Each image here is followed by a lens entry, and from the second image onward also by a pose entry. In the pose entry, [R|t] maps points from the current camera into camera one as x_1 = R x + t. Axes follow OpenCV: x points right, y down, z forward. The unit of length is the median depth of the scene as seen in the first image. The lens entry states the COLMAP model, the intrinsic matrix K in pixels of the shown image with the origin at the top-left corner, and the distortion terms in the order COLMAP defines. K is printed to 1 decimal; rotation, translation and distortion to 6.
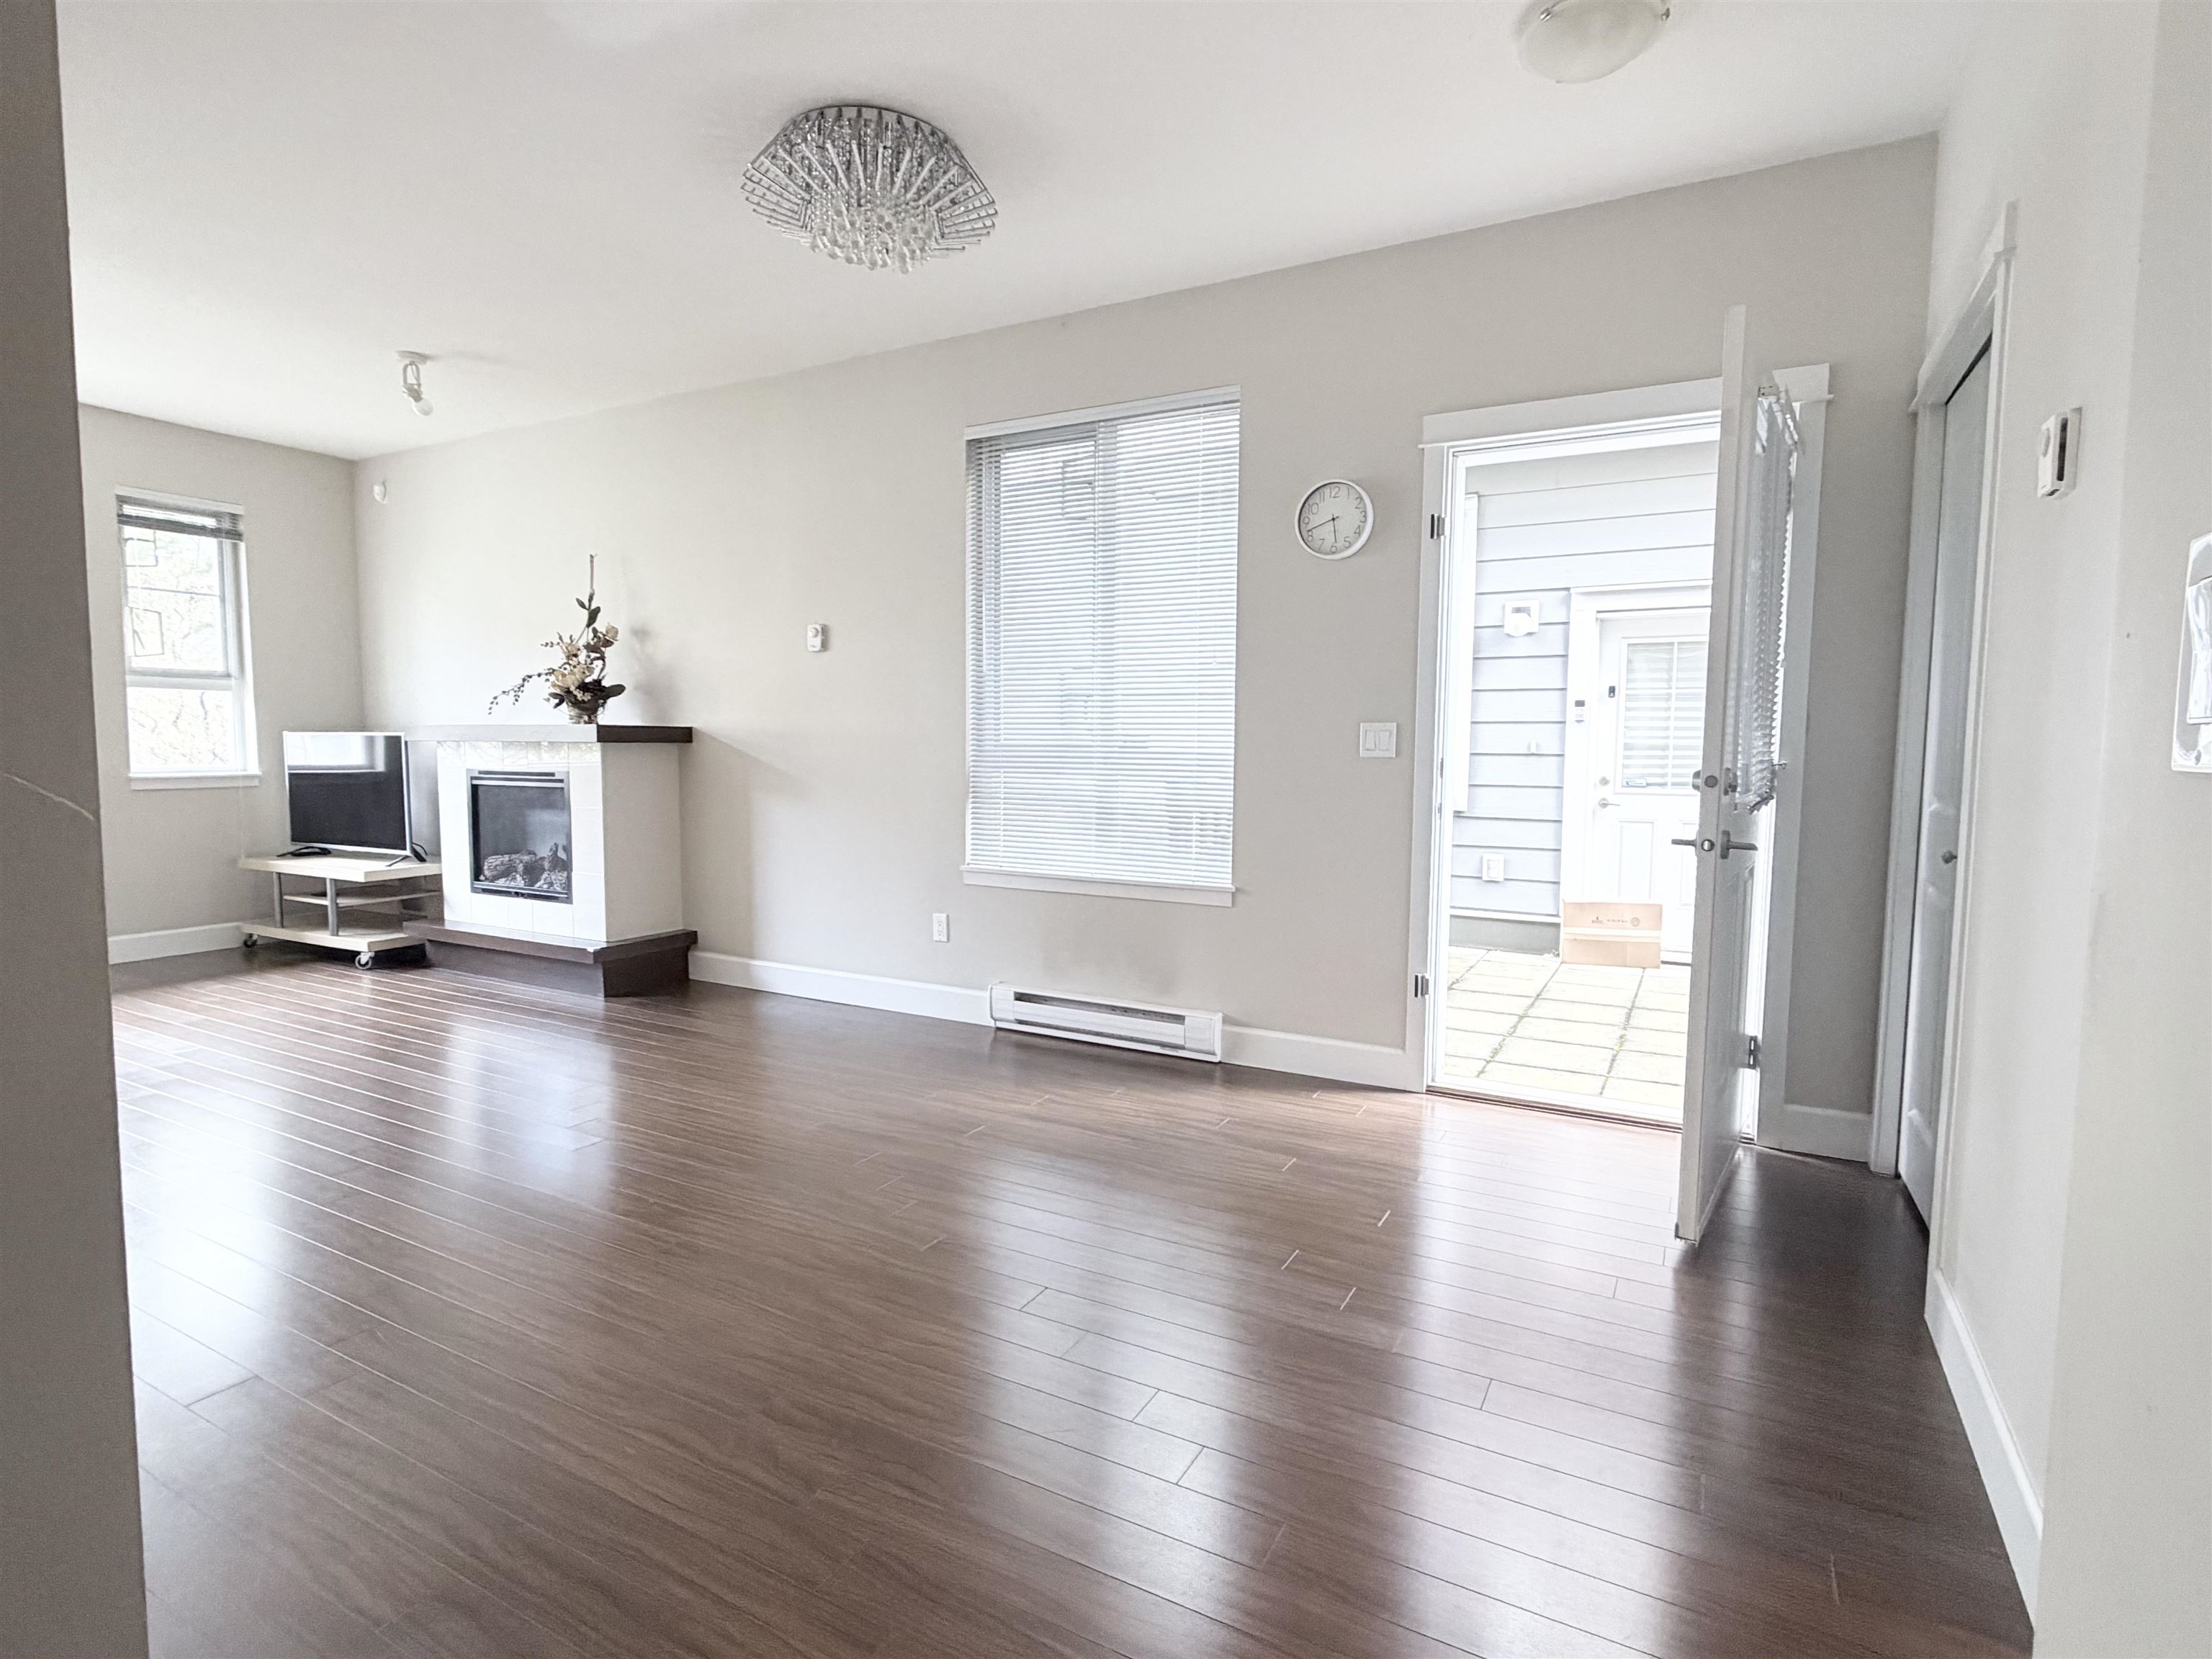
lens RADIAL K [[1088.5, 0, 1112.4], [0, 1088.5, 821.9], [0, 0, 1]] dist [-0.002018, 0.000850]
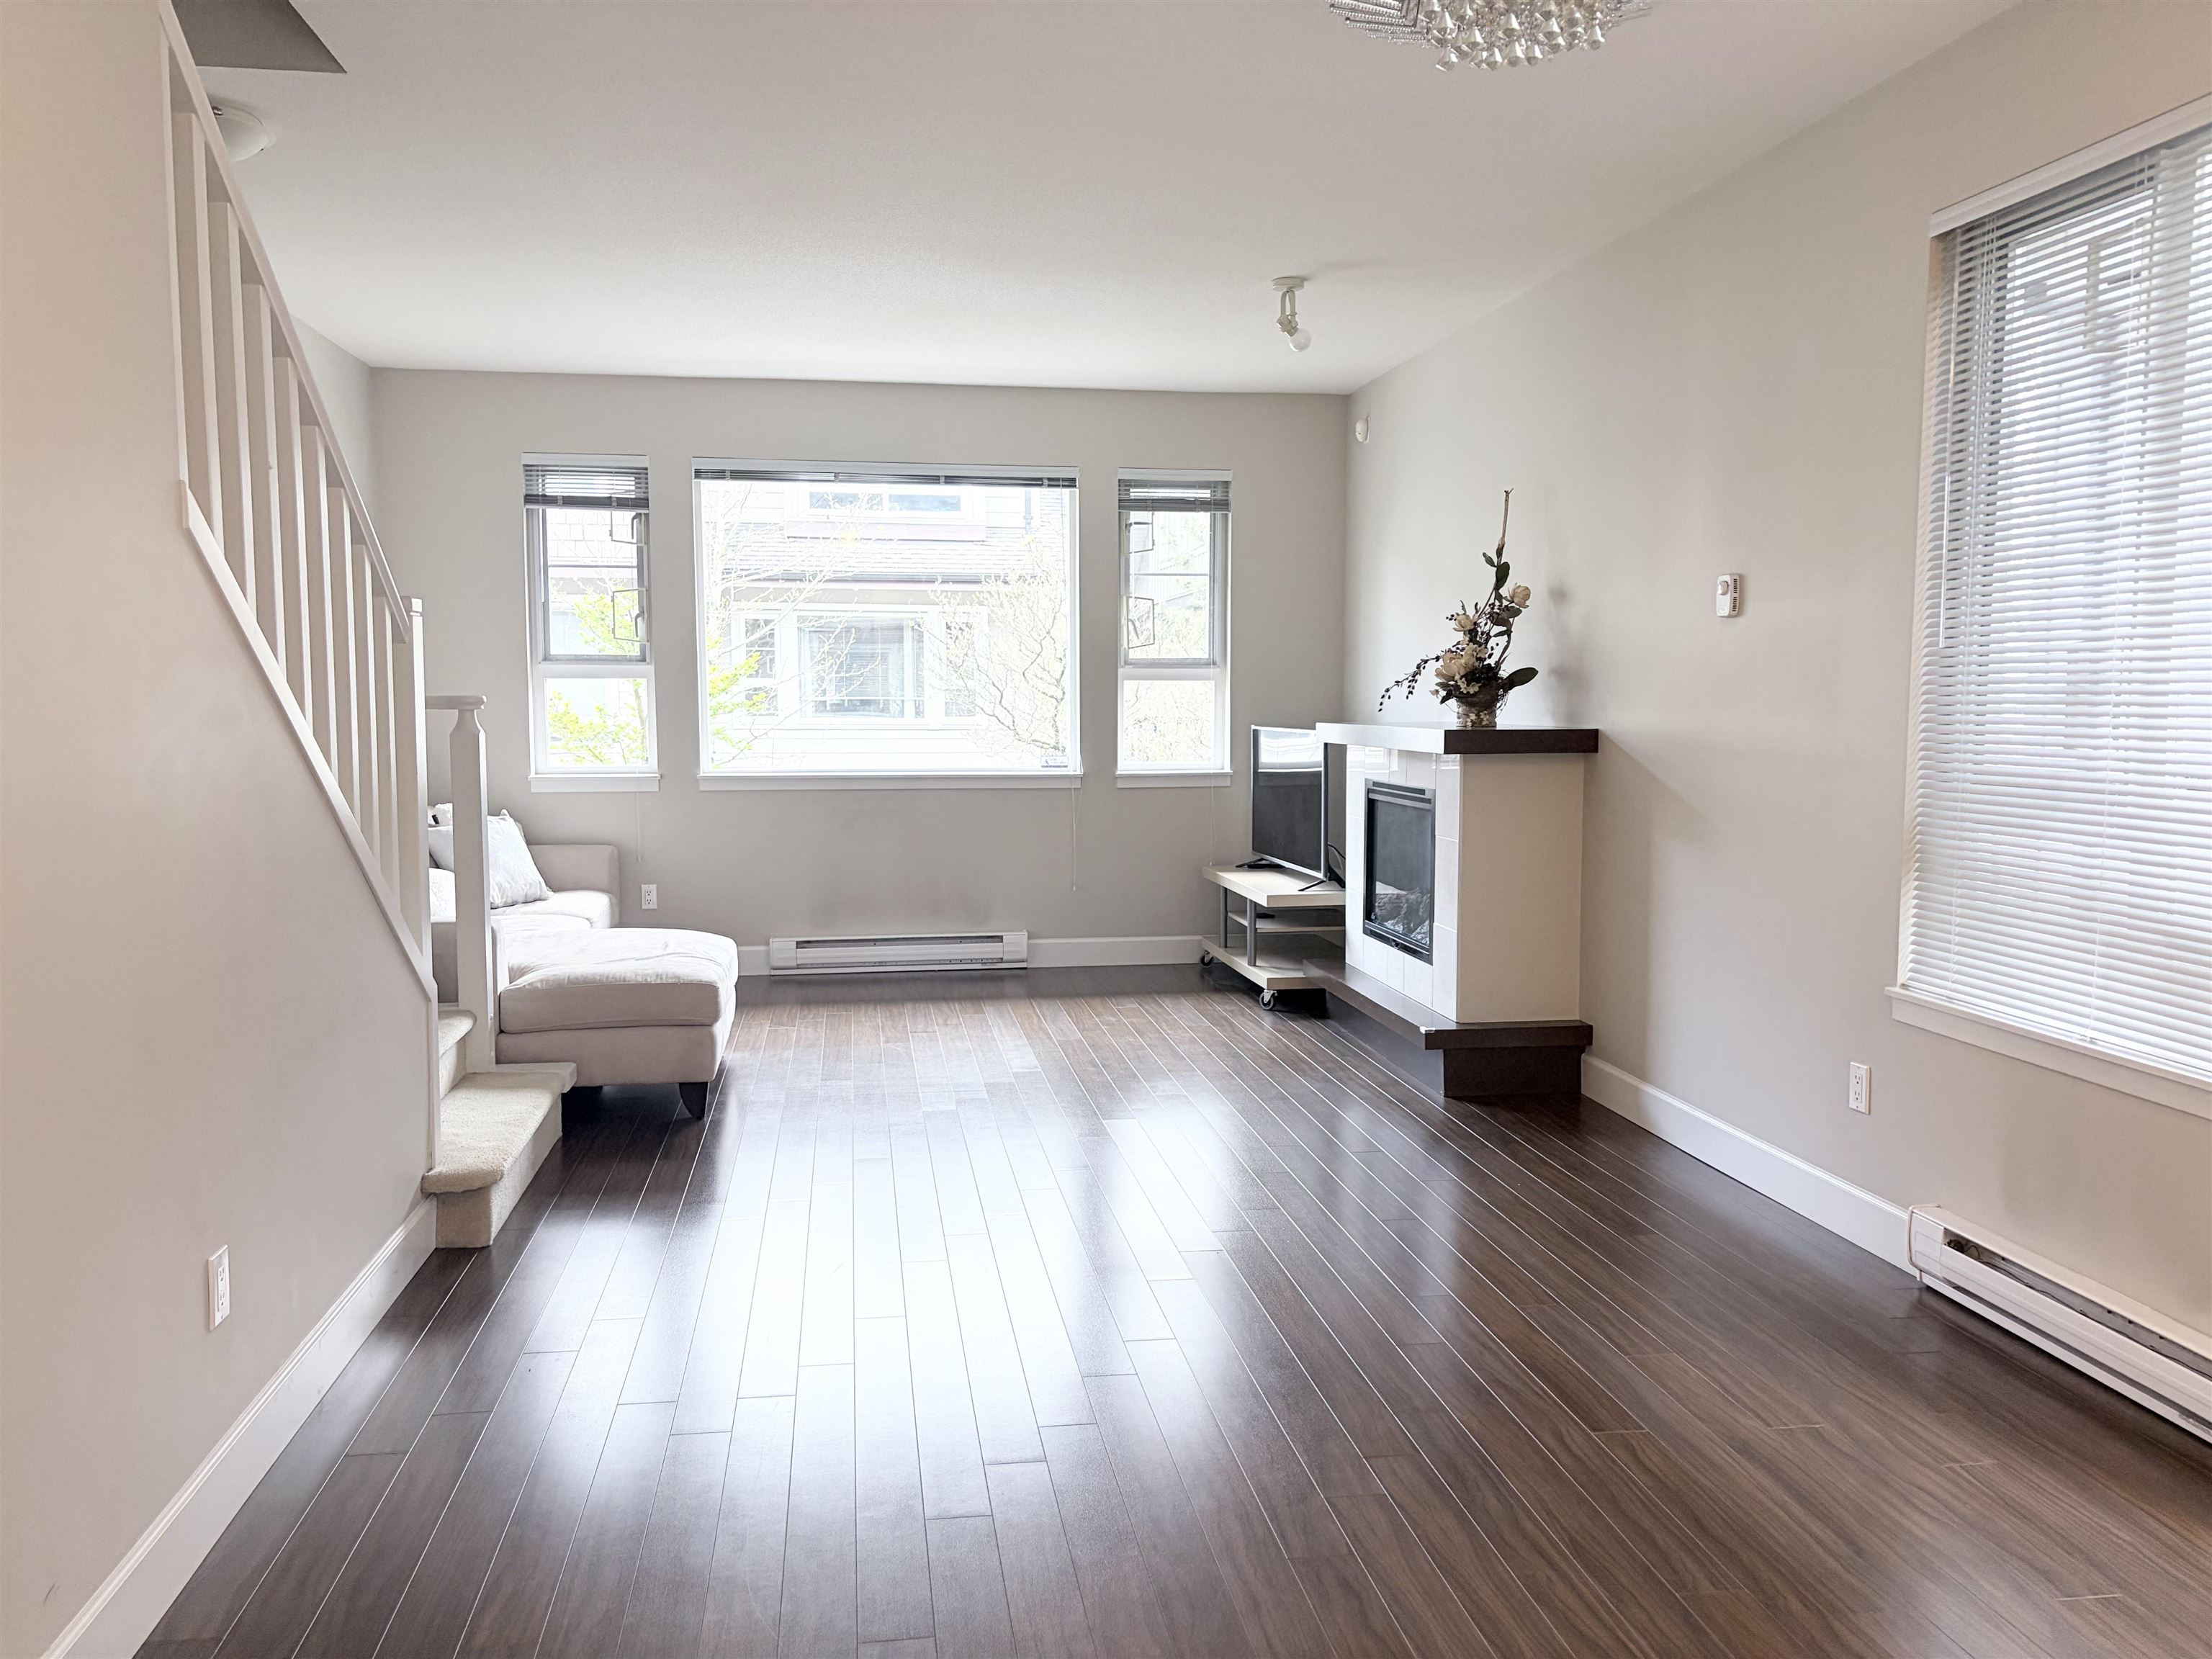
lens RADIAL K [[1635.4, 0, 1099.2], [0, 1635.4, 844.2], [0, 0, 1]] dist [0.010192, -0.016007]
pose [[0.595257, 0.067422, -0.800702, 0.254308], [-0.055077, 0.997554, 0.043052, -0.041742], [0.801645, 0.018473, 0.597514, 0.130399]]
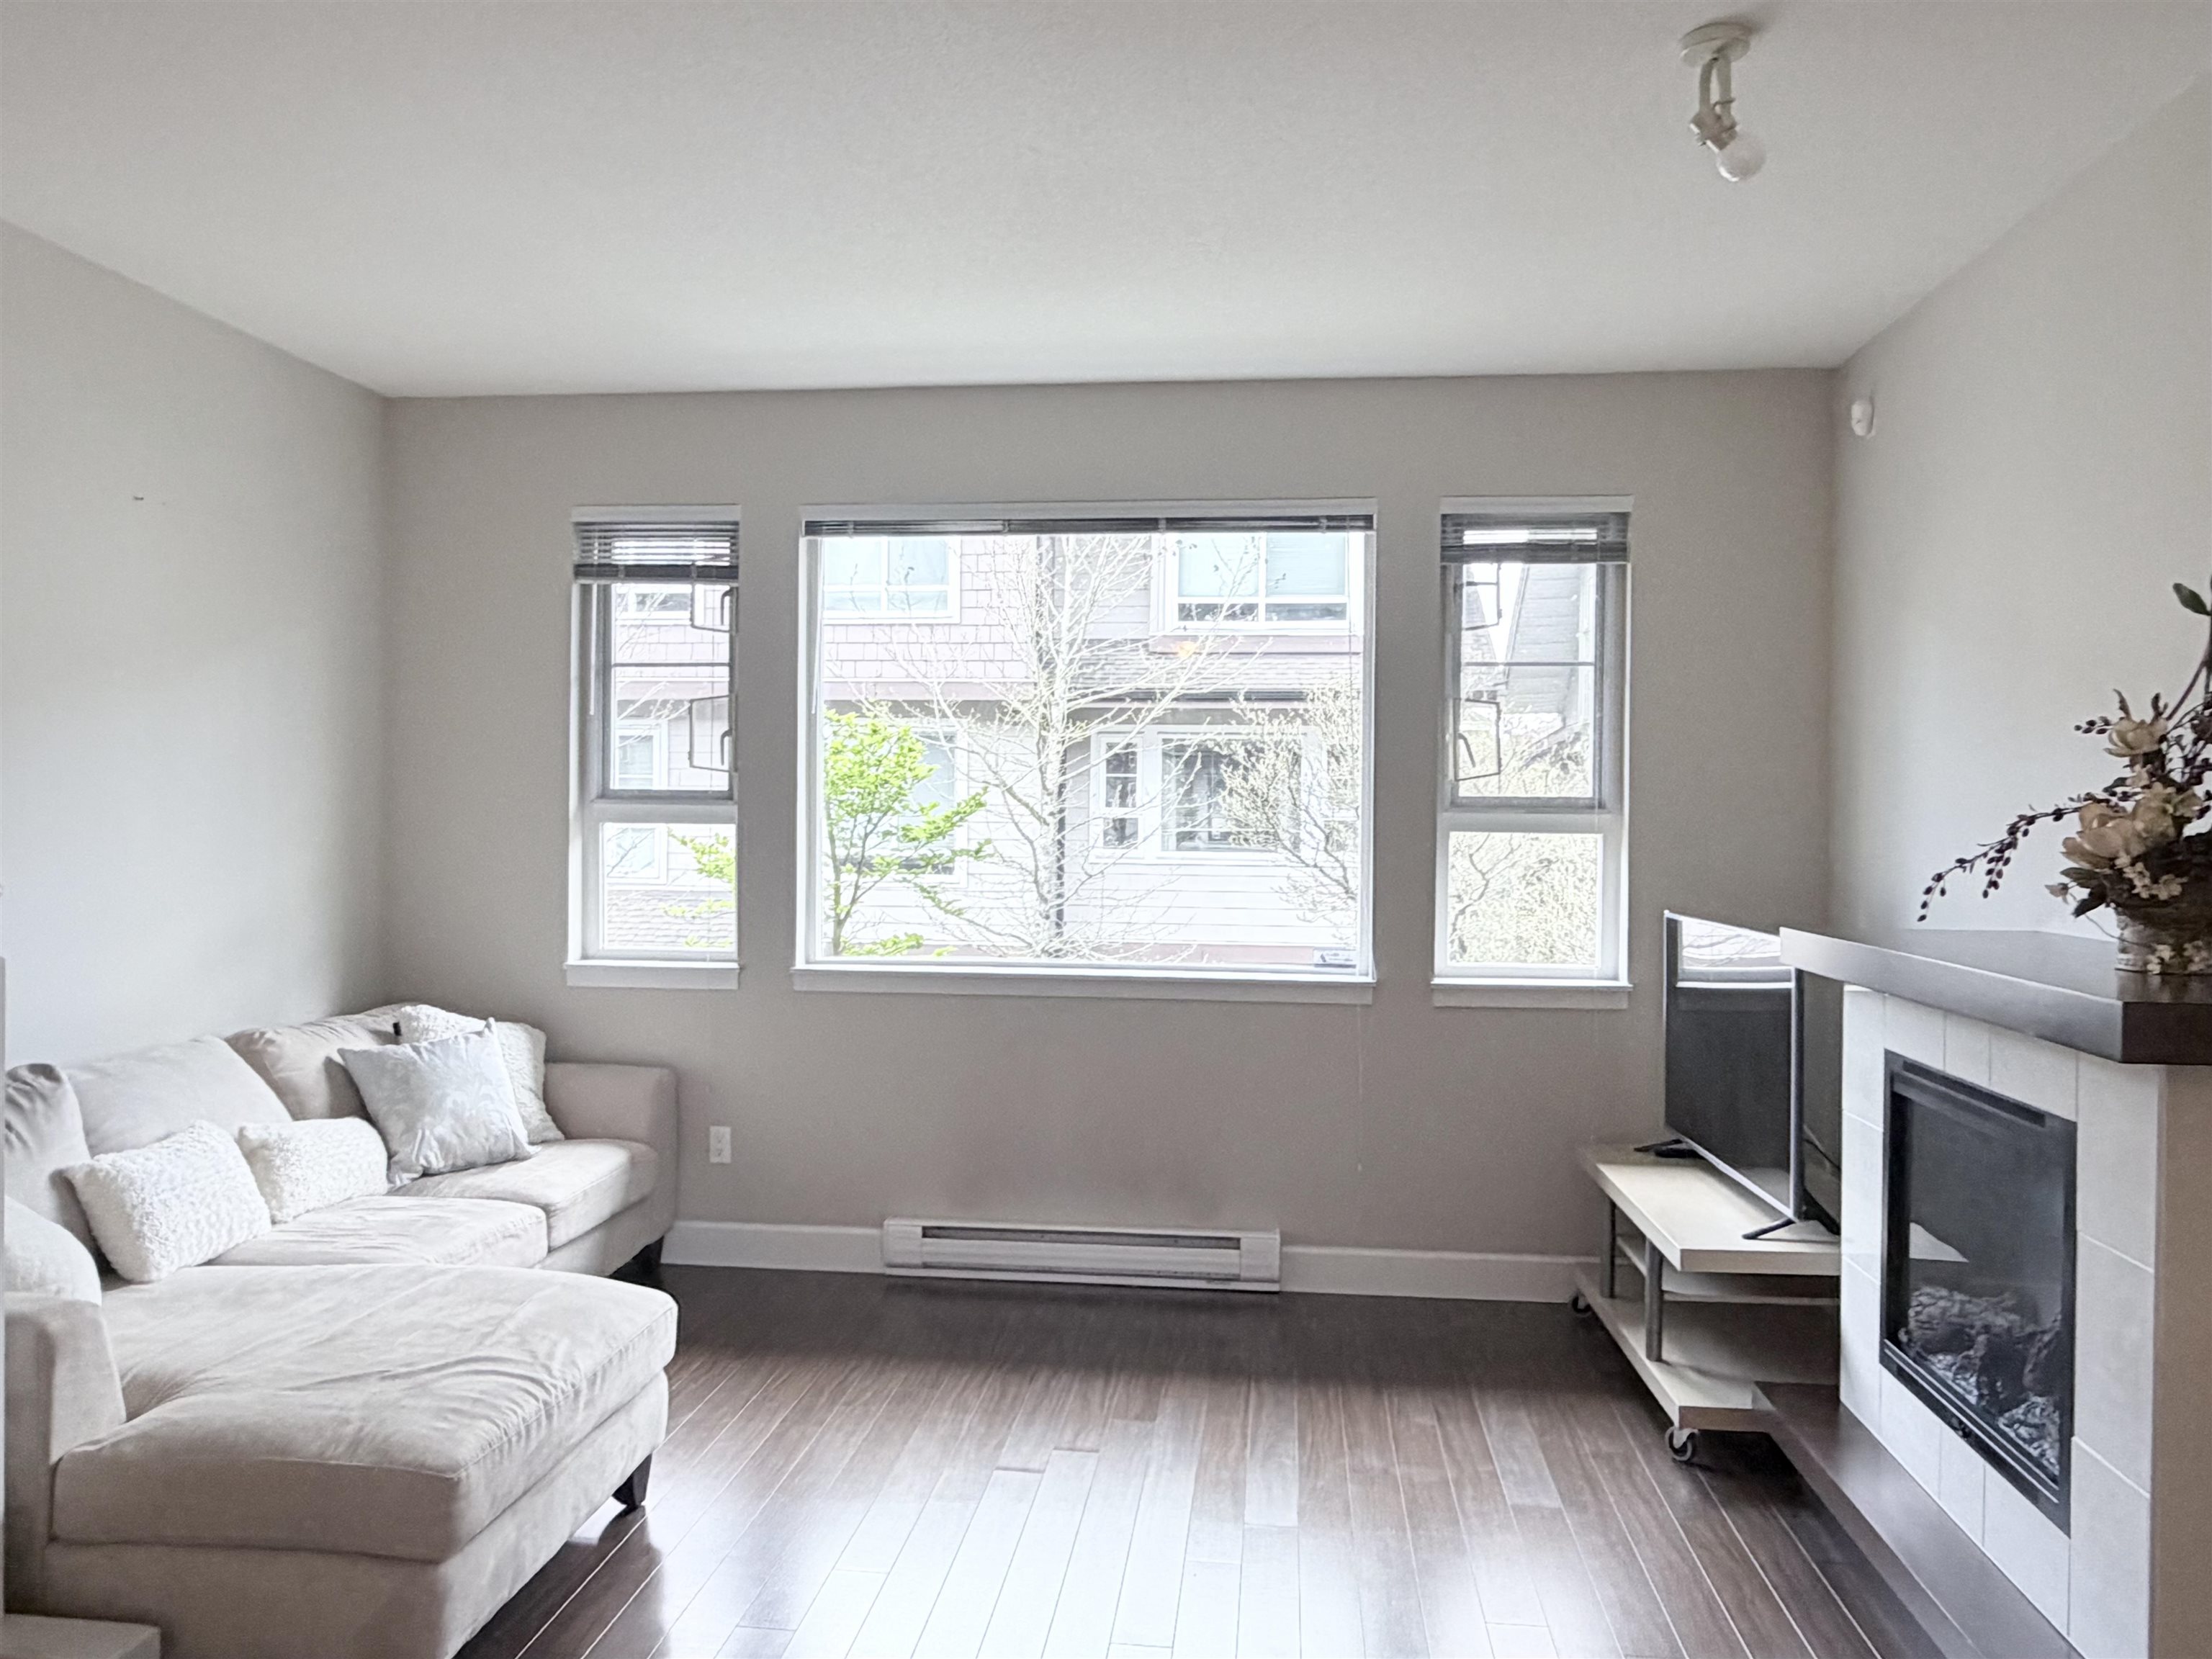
lens RADIAL K [[1635.4, 0, 1088.6], [0, 1635.4, 830.3], [0, 0, 1]] dist [0.010192, -0.016007]
pose [[0.358385, 0.006772, -0.933549, -0.142911], [-0.075513, 0.996907, -0.021757, -0.094022], [0.930515, 0.078293, 0.357788, 0.514958]]
